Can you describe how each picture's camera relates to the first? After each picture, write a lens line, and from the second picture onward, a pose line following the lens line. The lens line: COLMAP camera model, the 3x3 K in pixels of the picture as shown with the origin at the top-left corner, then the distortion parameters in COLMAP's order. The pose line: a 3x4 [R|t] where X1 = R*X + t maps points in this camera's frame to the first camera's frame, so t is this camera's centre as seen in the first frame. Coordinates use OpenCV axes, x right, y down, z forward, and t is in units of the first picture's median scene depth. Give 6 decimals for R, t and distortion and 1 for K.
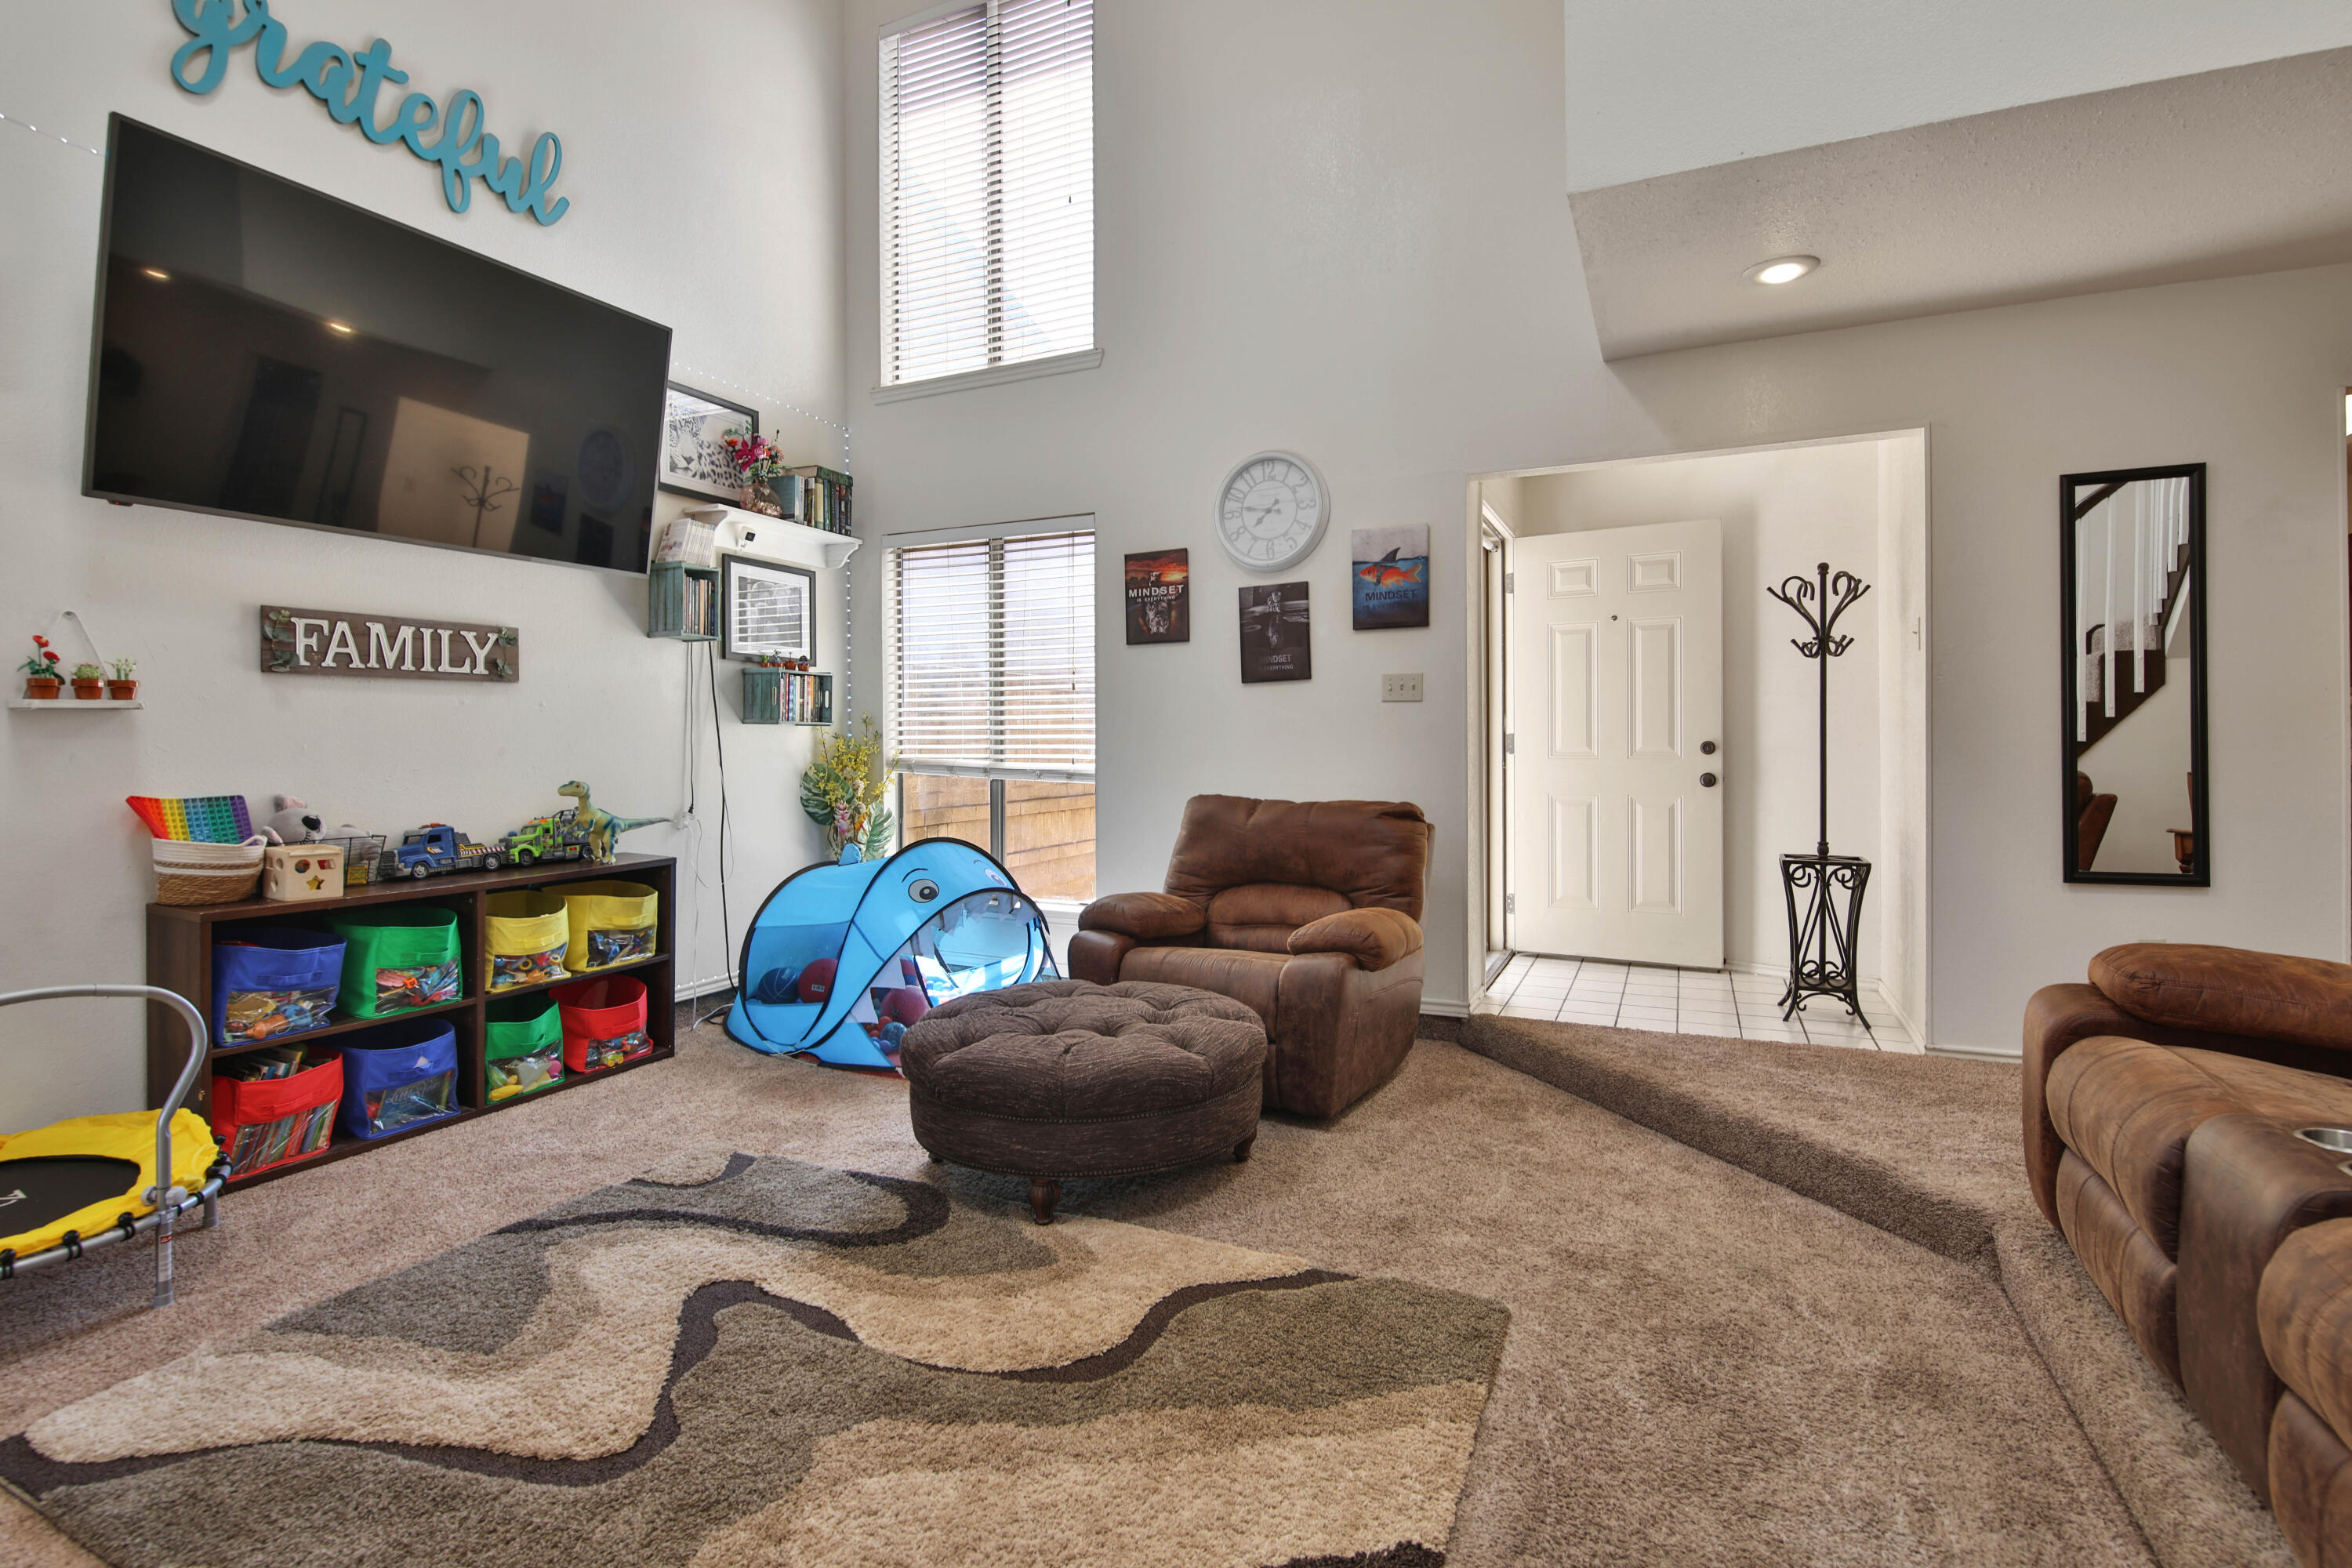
lens RADIAL K [[1094.0, 0, 1173.3], [0, 1094.0, 760.3], [0, 0, 1]] dist [-0.001987, -0.008848]
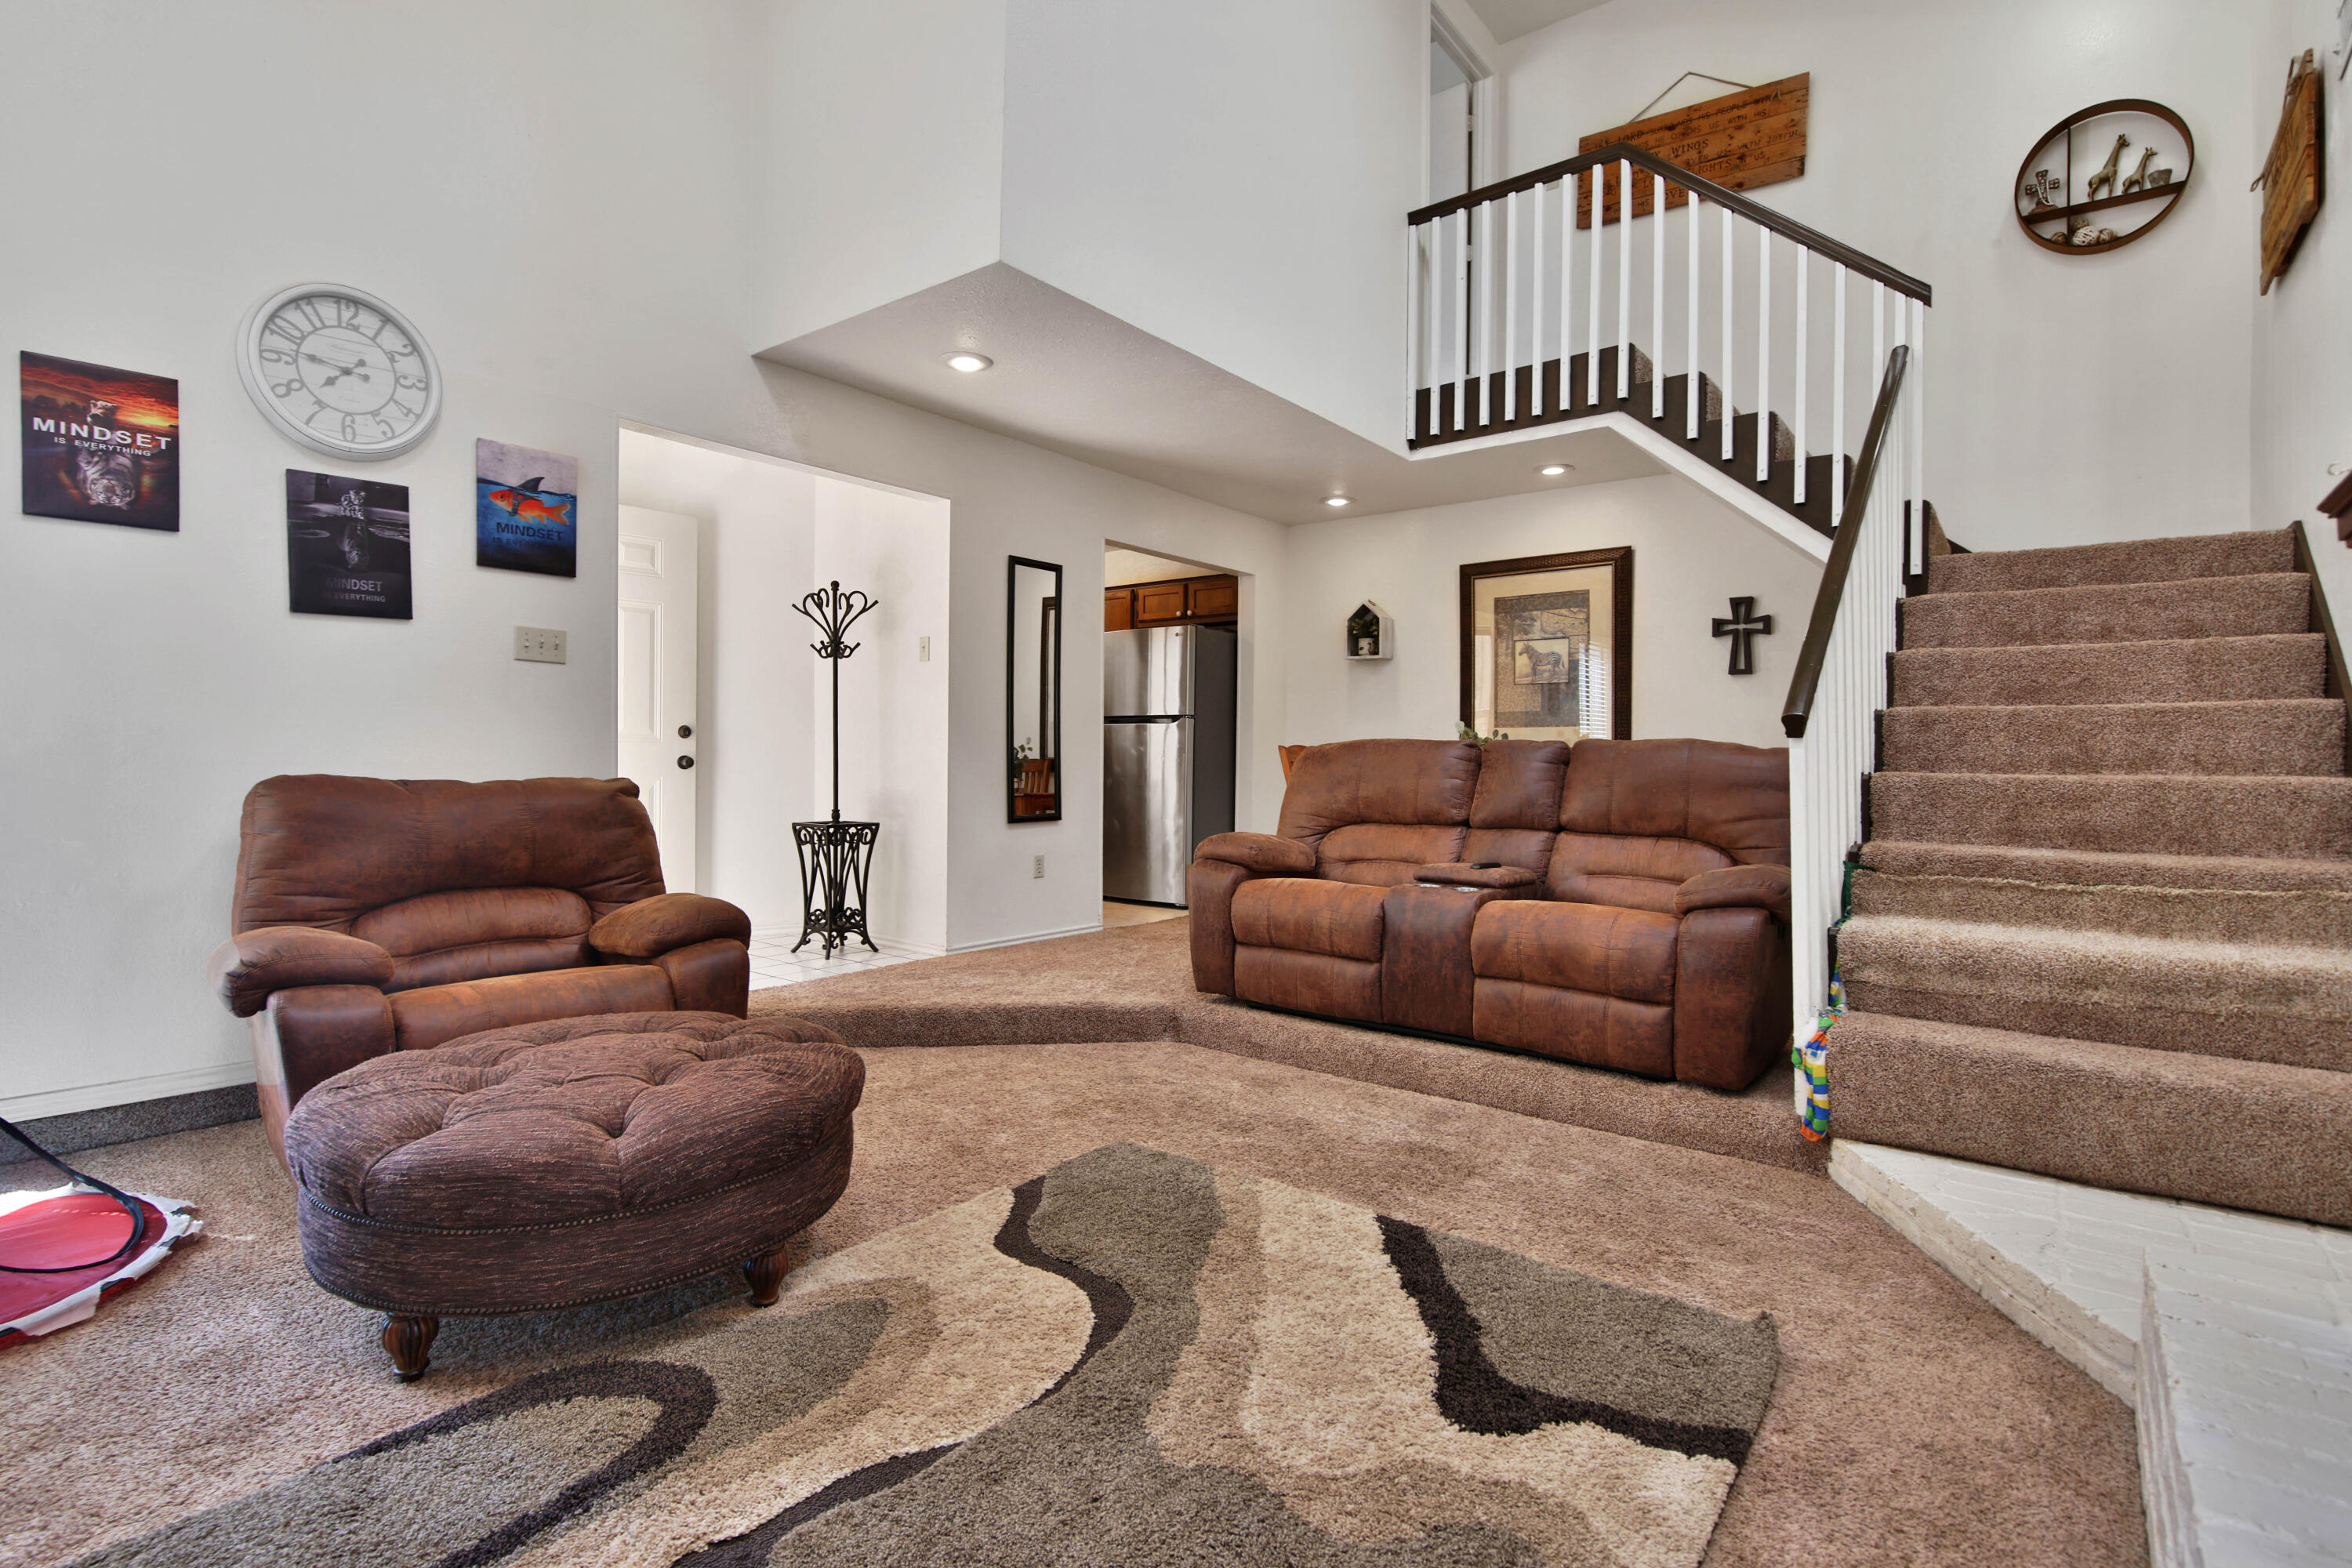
lens RADIAL K [[1094.0, 0, 1179.8], [0, 1094.0, 776.3], [0, 0, 1]] dist [-0.001987, -0.008848]
pose [[0.227397, -0.007083, 0.973776, -0.510035], [0.003501, 0.999973, 0.006456, 0.031242], [-0.973796, 0.001941, 0.227416, 0.346392]]
